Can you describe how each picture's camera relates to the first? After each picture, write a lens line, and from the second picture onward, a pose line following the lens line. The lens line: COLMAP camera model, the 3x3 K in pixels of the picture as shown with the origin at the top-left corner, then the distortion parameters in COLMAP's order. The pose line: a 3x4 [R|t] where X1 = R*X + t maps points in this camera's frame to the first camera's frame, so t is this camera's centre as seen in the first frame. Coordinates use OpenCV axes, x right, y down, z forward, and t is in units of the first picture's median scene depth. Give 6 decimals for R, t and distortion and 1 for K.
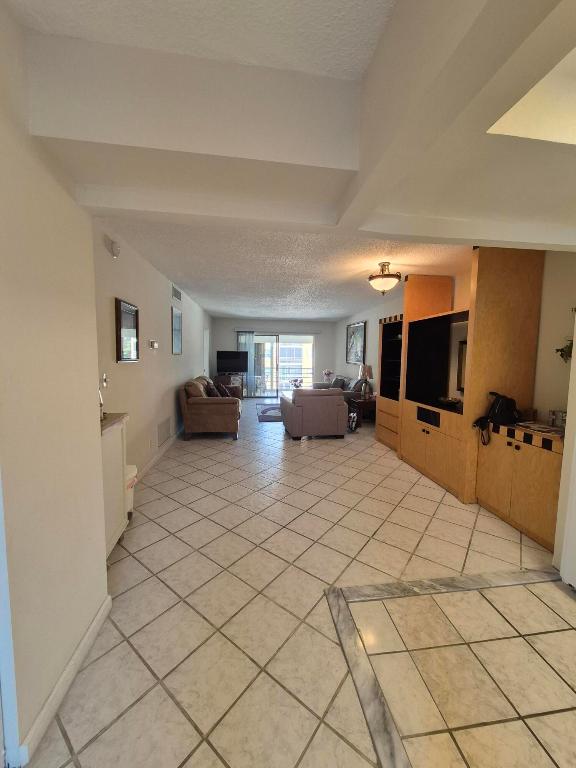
lens RADIAL K [[304.5, 0, 290.6], [0, 304.5, 382.8], [0, 0, 1]] dist [0.002643, 0.000022]
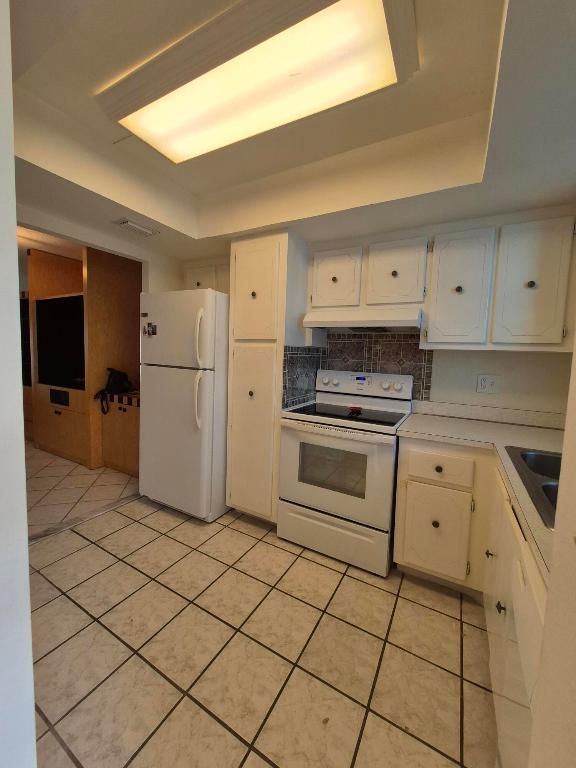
lens RADIAL K [[304.5, 0, 288.3], [0, 304.5, 378.9], [0, 0, 1]] dist [0.002643, 0.000022]
pose [[0.599549, -0.054178, 0.798502, 0.136564], [0.042698, 0.998451, 0.035684, 0.060256], [-0.799198, 0.012700, 0.600933, -0.259683]]
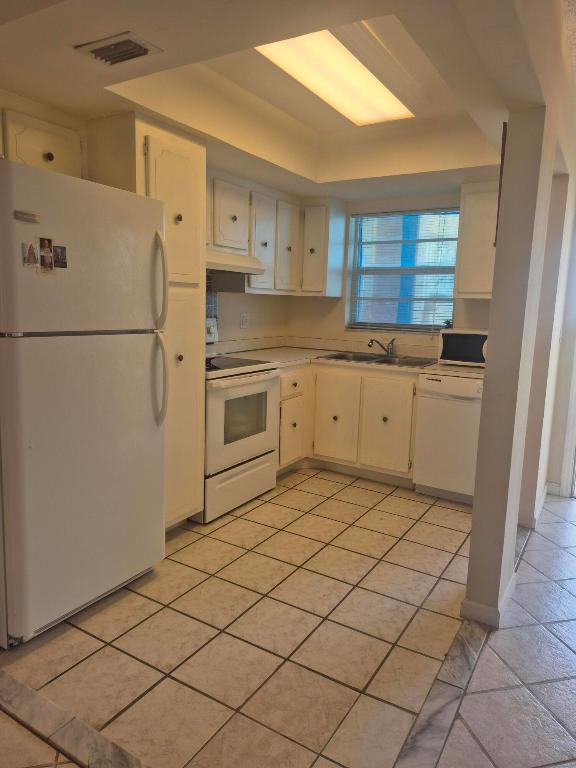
lens RADIAL K [[525.4, 0, 288.5], [0, 525.4, 383.4], [0, 0, 1]] dist [-0.005065, -0.002083]
pose [[-0.776988, -0.141712, 0.613357, -0.063032], [0.008713, 0.971818, 0.235570, -0.063211], [-0.629455, 0.188379, -0.753856, 0.930656]]
